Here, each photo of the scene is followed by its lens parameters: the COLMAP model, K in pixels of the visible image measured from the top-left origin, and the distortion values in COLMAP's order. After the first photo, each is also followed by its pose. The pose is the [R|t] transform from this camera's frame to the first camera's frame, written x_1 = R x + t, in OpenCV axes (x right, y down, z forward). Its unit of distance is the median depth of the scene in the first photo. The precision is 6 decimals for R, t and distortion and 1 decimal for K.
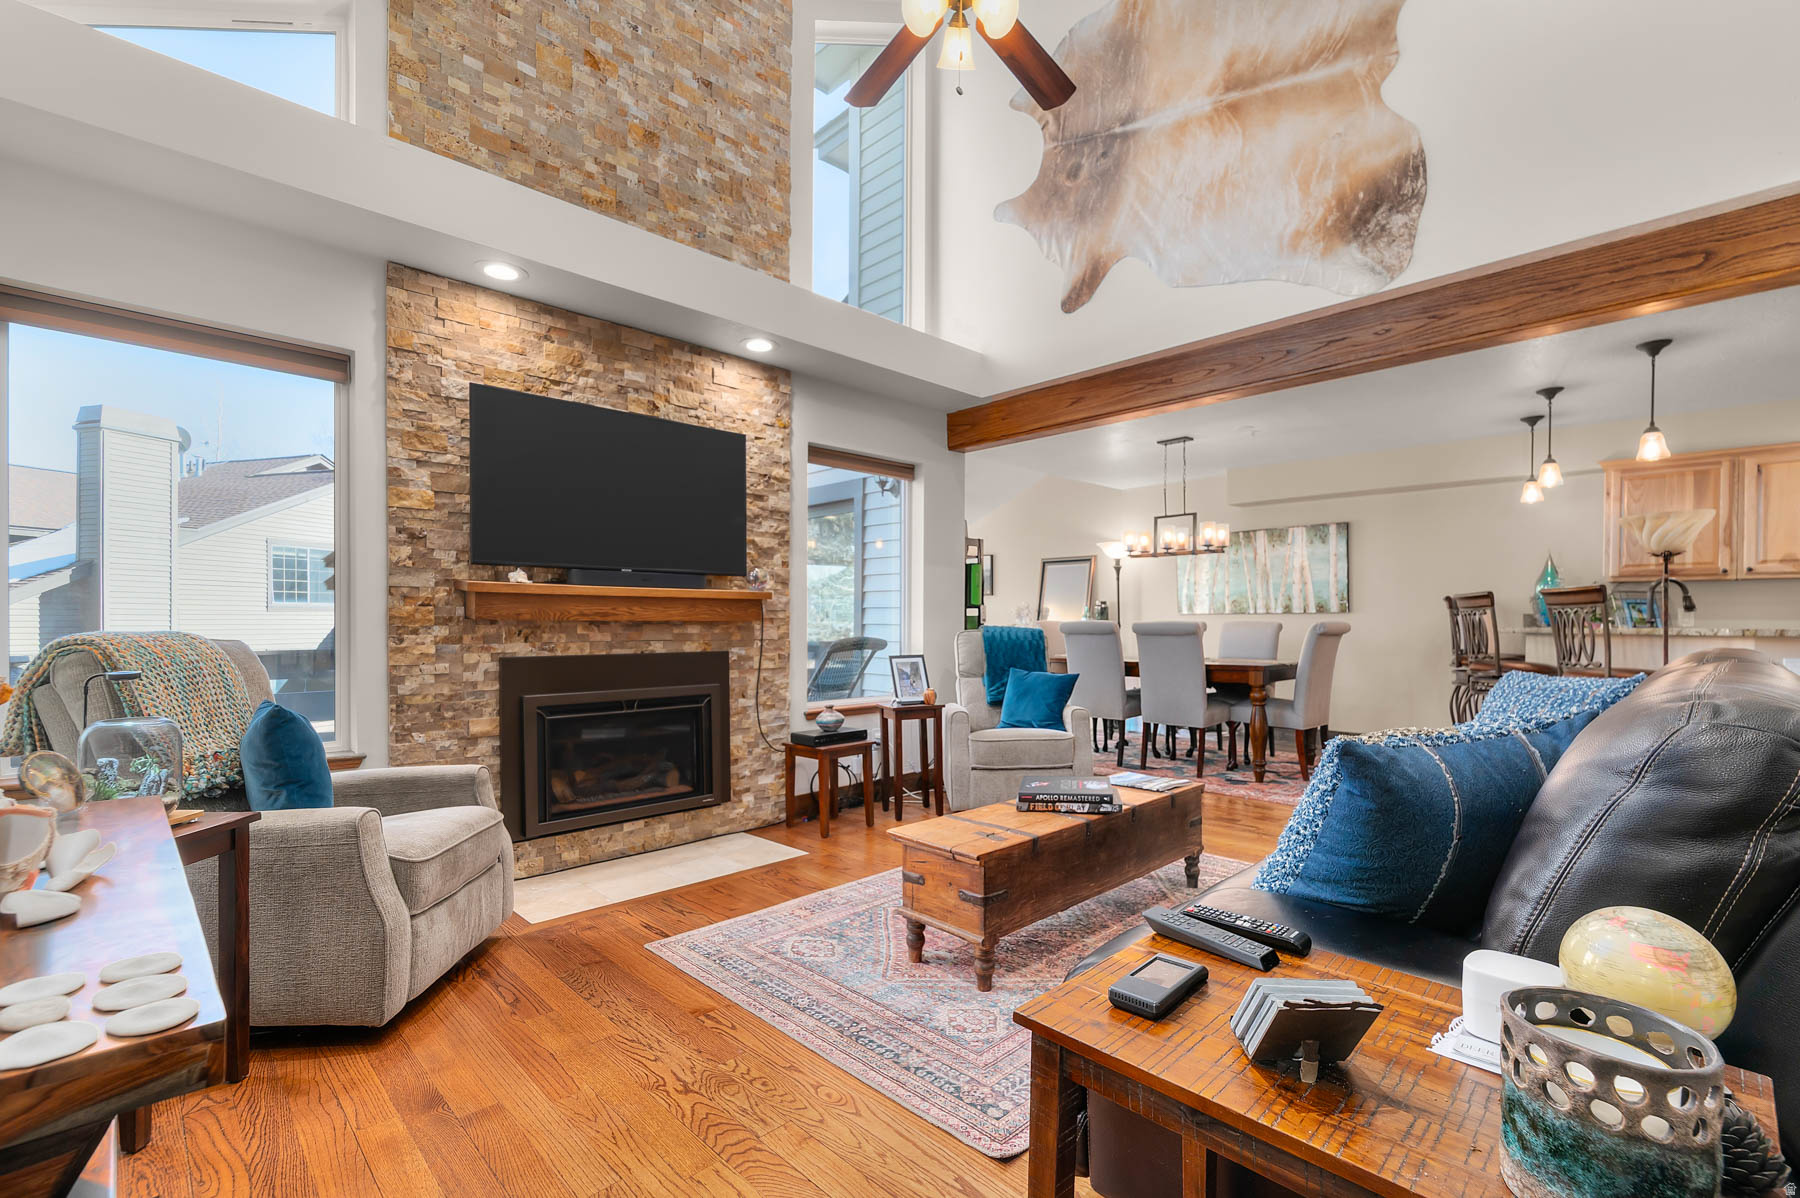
lens RADIAL K [[797.6, 0, 901.6], [0, 797.6, 613.5], [0, 0, 1]] dist [0.000209, 0.000008]
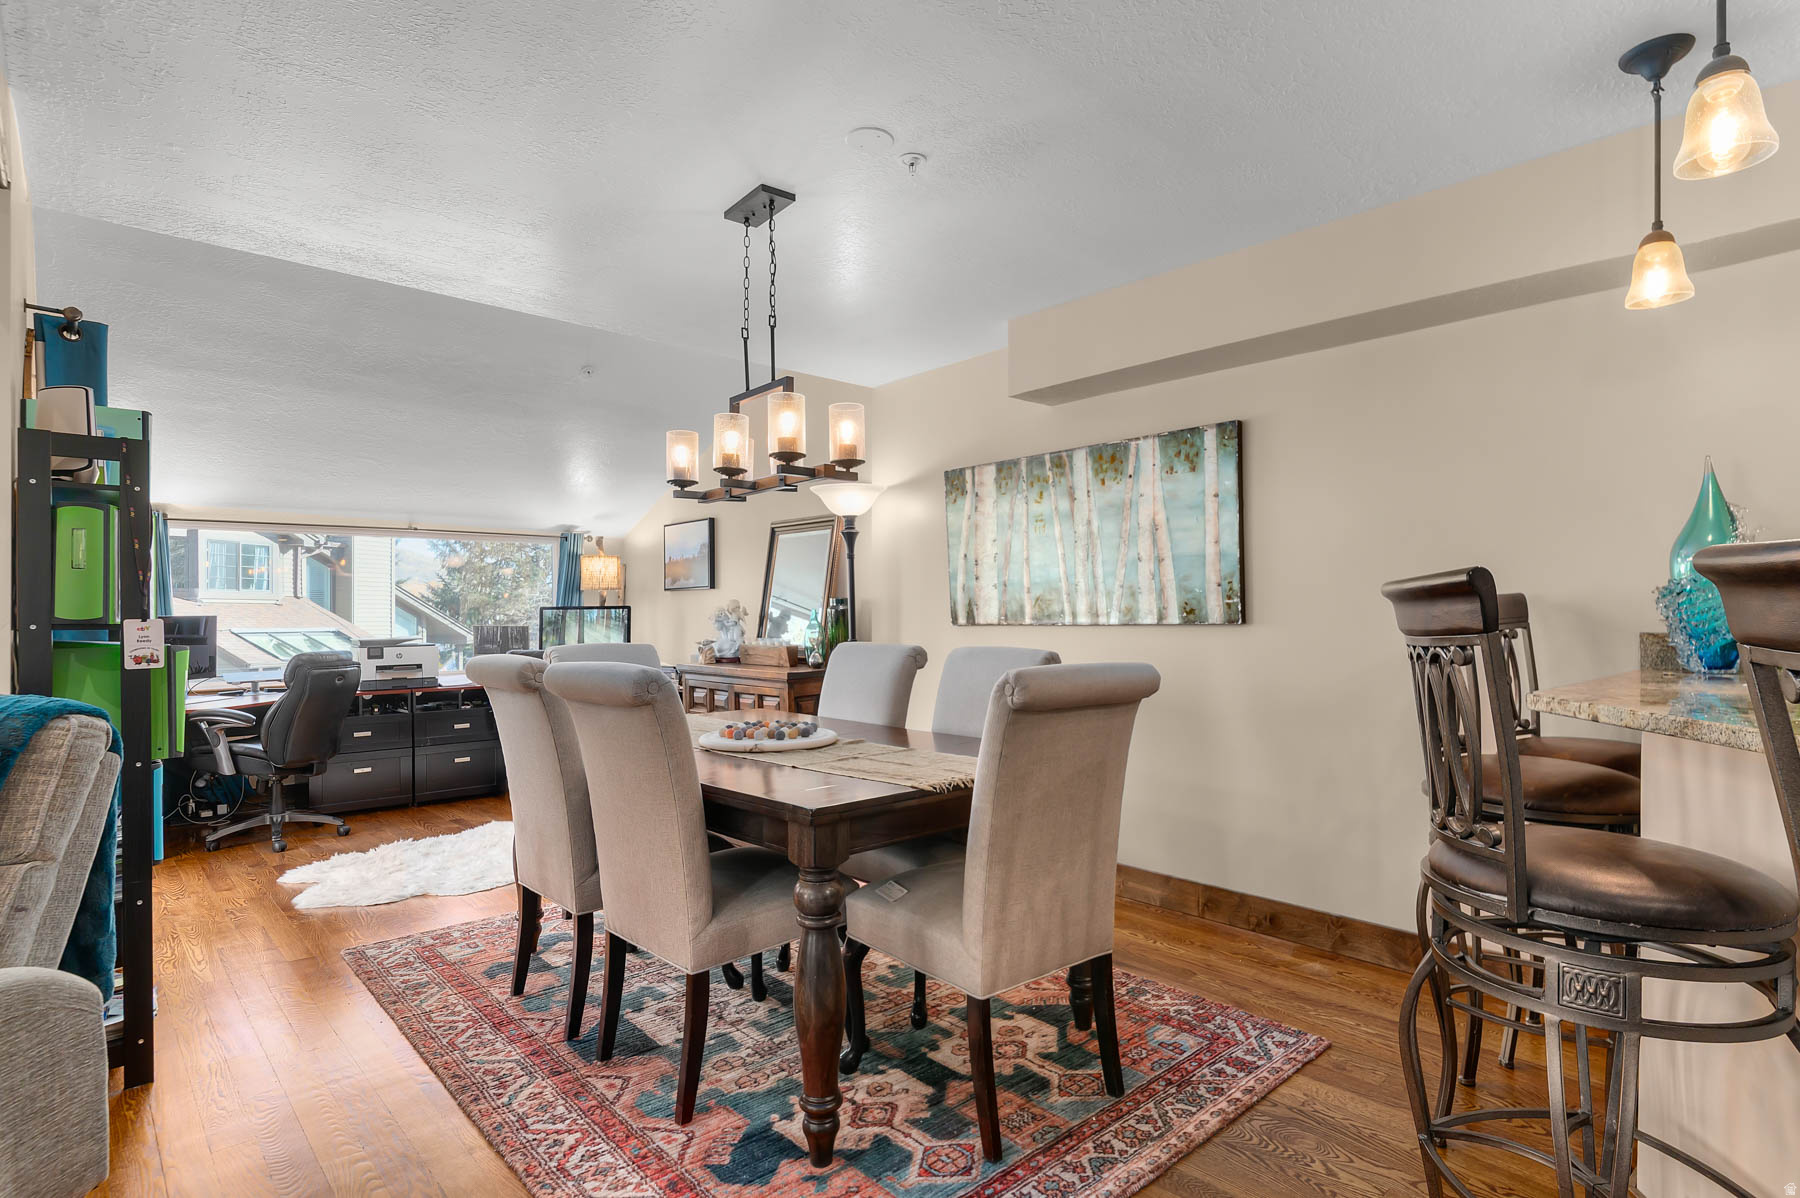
lens RADIAL K [[906.8, 0, 898.5], [0, 906.8, 601.9], [0, 0, 1]] dist [-0.001980, -0.000082]
pose [[0.998769, 0.000950, -0.049587, 0.384792], [-0.001622, 0.999907, -0.013515, -0.006320], [0.049569, 0.013579, 0.998678, 0.474340]]
